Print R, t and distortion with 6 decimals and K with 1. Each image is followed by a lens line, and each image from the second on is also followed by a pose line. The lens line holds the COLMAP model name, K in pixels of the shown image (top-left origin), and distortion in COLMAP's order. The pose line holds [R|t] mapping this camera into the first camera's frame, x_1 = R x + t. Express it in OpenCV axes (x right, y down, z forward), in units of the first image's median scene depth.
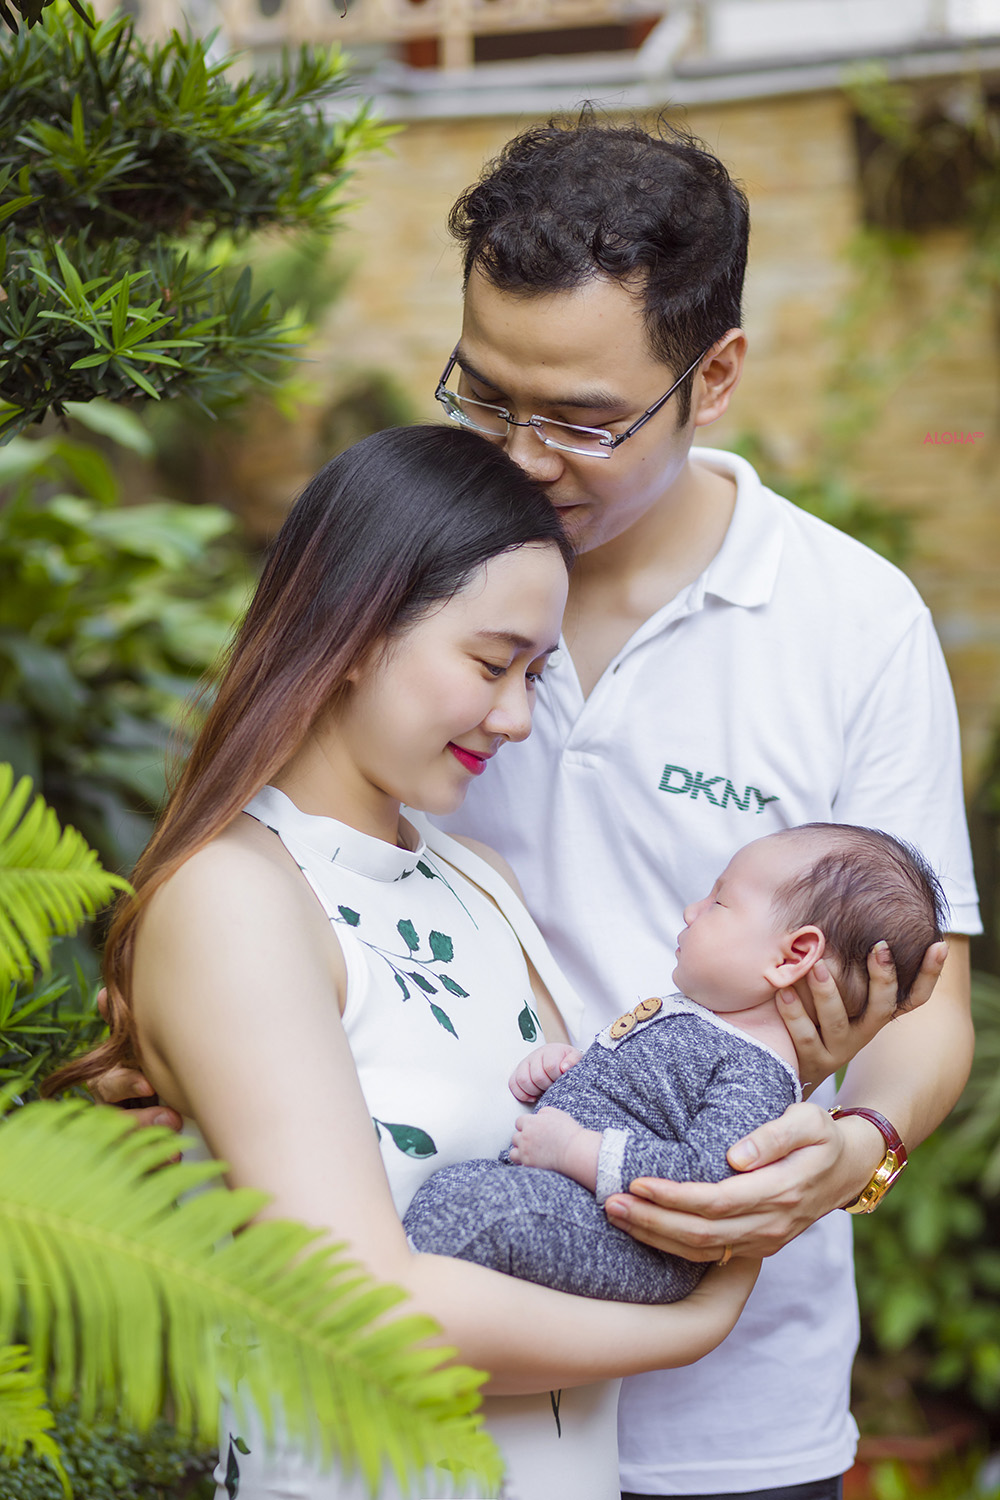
lens RADIAL K [[3800.3, 0, 500.2], [0, 3800.3, 812.3], [0, 0, 1]] dist [-0.056952, -0.018633]
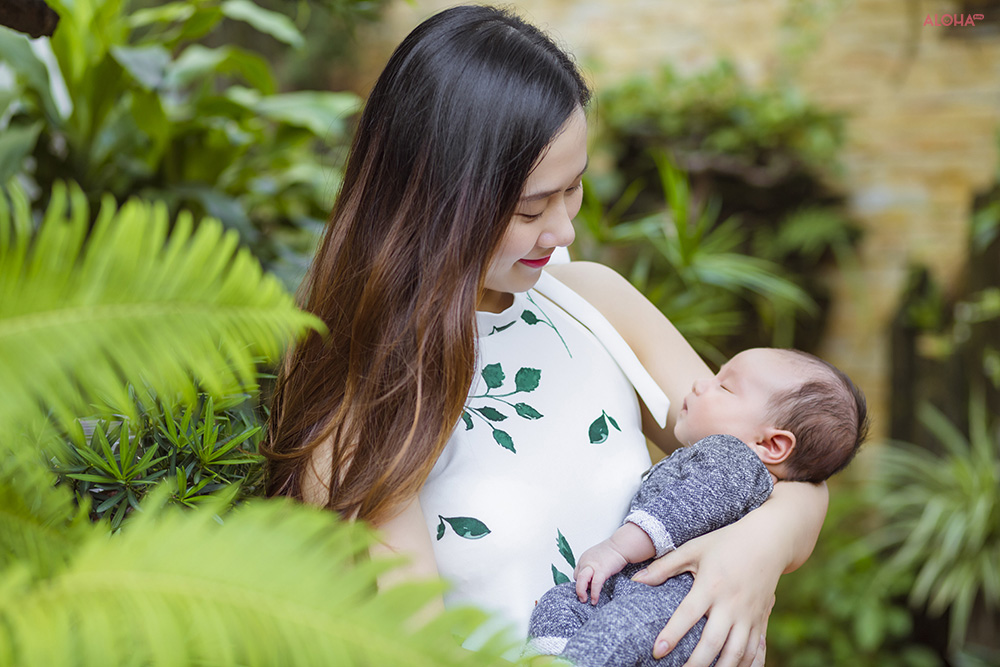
lens RADIAL K [[2537.3, 0, 478.0], [0, 2537.3, 331.9], [0, 0, 1]] dist [0.046404, 0.035645]
pose [[0.999815, -0.013374, -0.013836, -0.025695], [0.013197, 0.999830, -0.012862, 0.021688], [0.014006, 0.012677, 0.999822, 0.145707]]
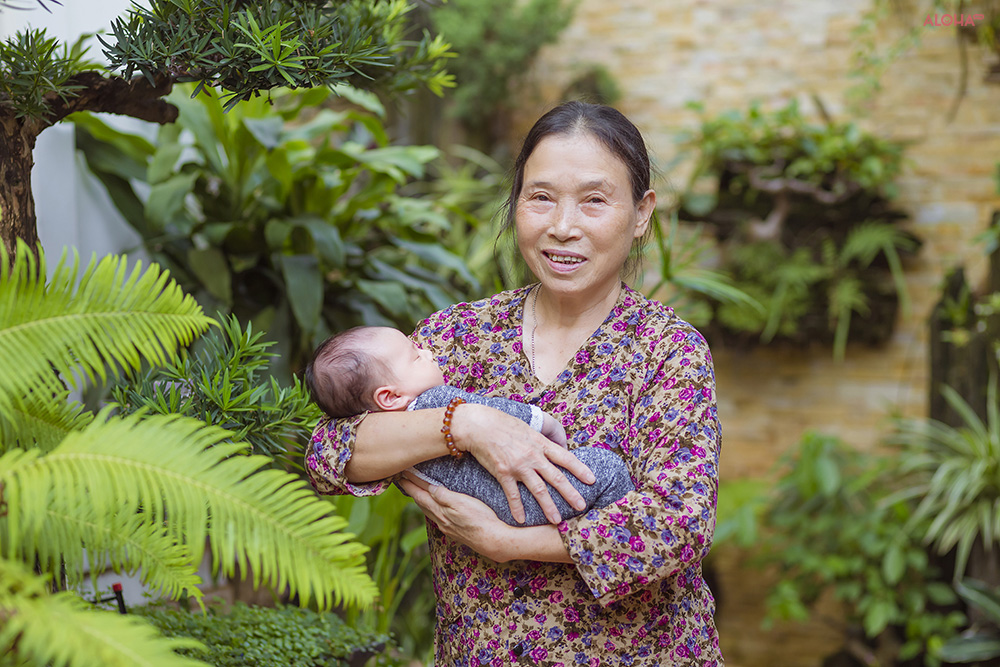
lens RADIAL K [[2537.3, 0, 478.0], [0, 2537.3, 331.9], [0, 0, 1]] dist [0.046404, 0.035645]
pose [[0.988873, -0.005918, -0.148647, 0.172206], [0.004671, 0.999951, -0.008738, 0.025156], [0.148691, 0.007947, 0.988852, -0.257948]]
